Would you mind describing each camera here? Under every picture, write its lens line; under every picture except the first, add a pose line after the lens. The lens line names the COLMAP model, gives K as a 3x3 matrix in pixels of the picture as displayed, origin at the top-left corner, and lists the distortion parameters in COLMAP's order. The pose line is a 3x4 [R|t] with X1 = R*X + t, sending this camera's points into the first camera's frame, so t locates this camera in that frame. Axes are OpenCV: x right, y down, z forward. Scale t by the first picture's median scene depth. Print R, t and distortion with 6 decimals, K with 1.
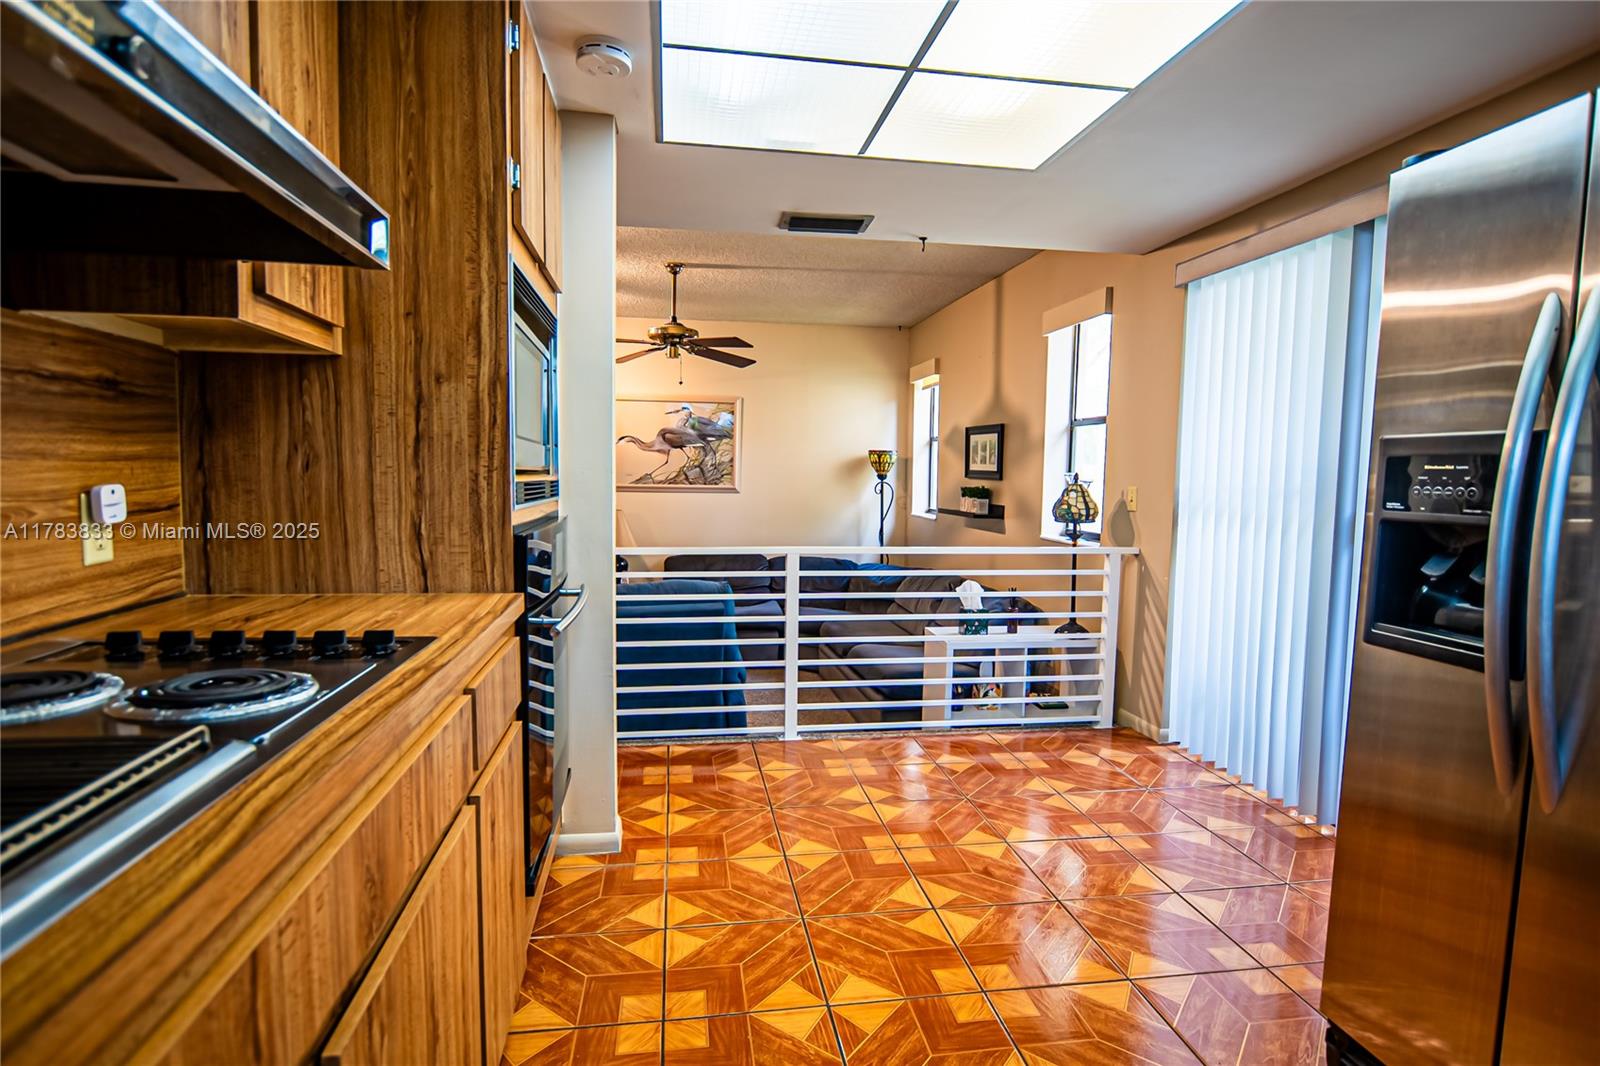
lens RADIAL K [[792.6, 0, 799.4], [0, 792.6, 530.5], [0, 0, 1]] dist [-0.002044, -0.000044]
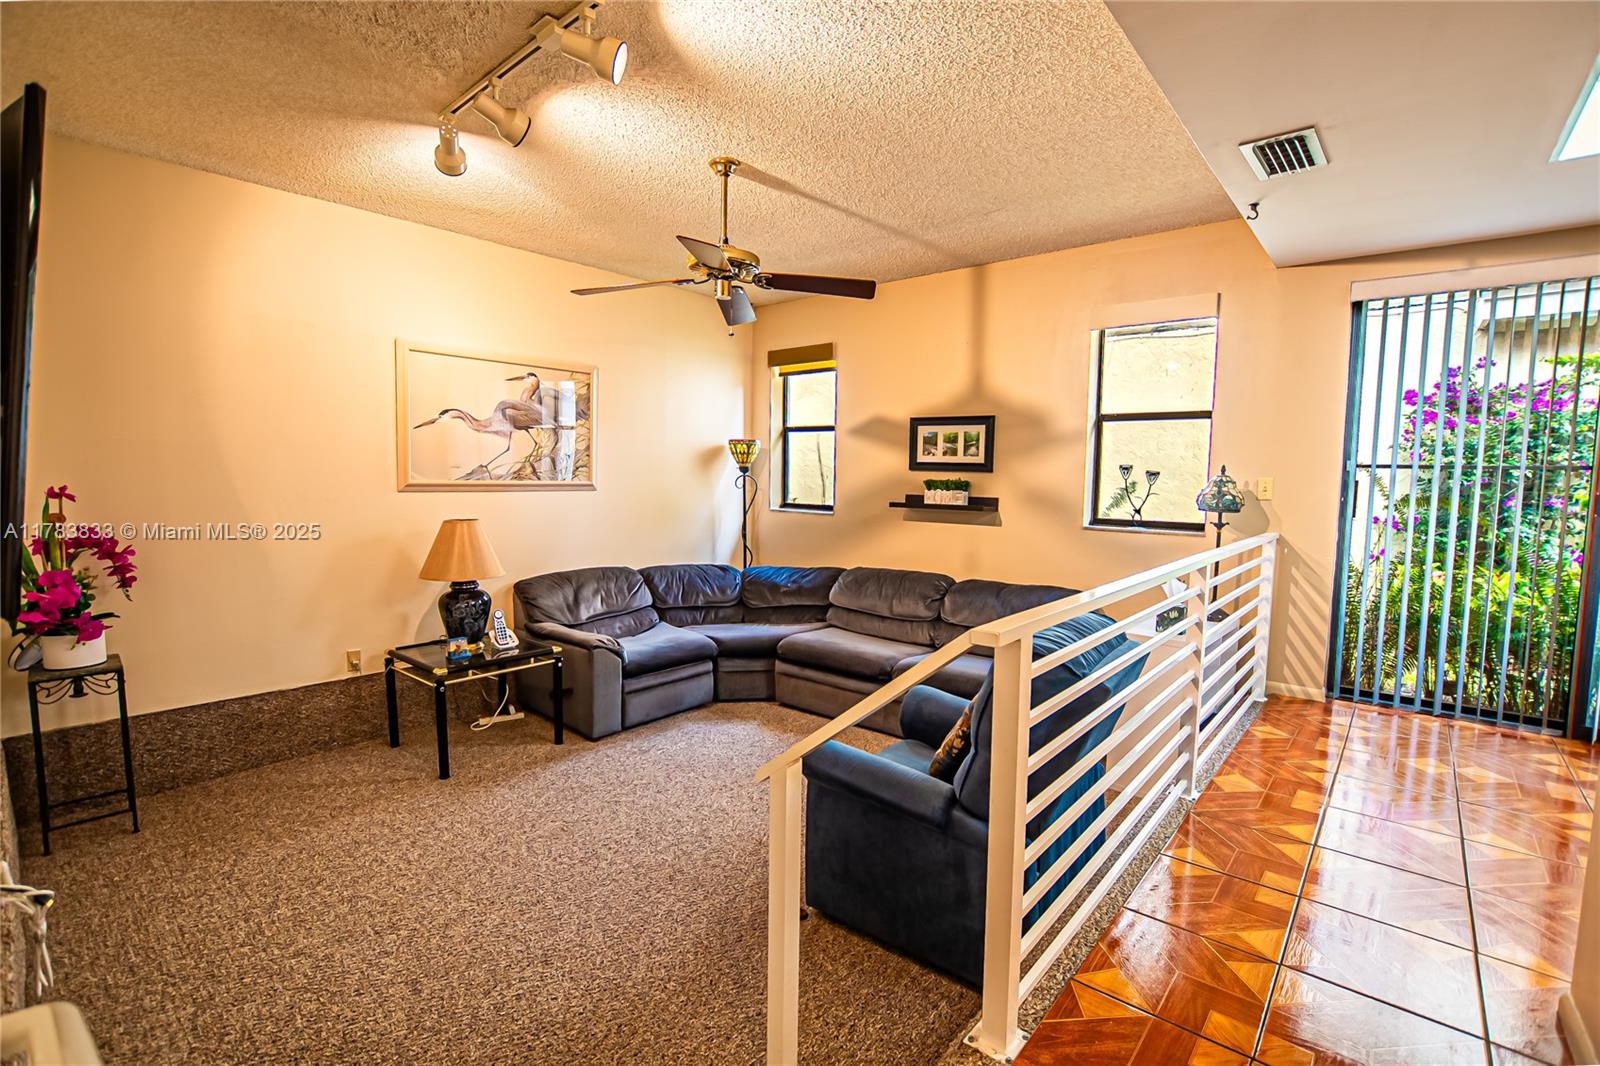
lens RADIAL K [[709.2, 0, 798.1], [0, 709.2, 536.0], [0, 0, 1]] dist [-0.023111, -0.000902]
pose [[0.769575, -0.060534, 0.635680, -0.456335], [0.045479, 0.998164, 0.039994, -0.027320], [-0.636934, -0.001868, 0.770916, 0.428430]]
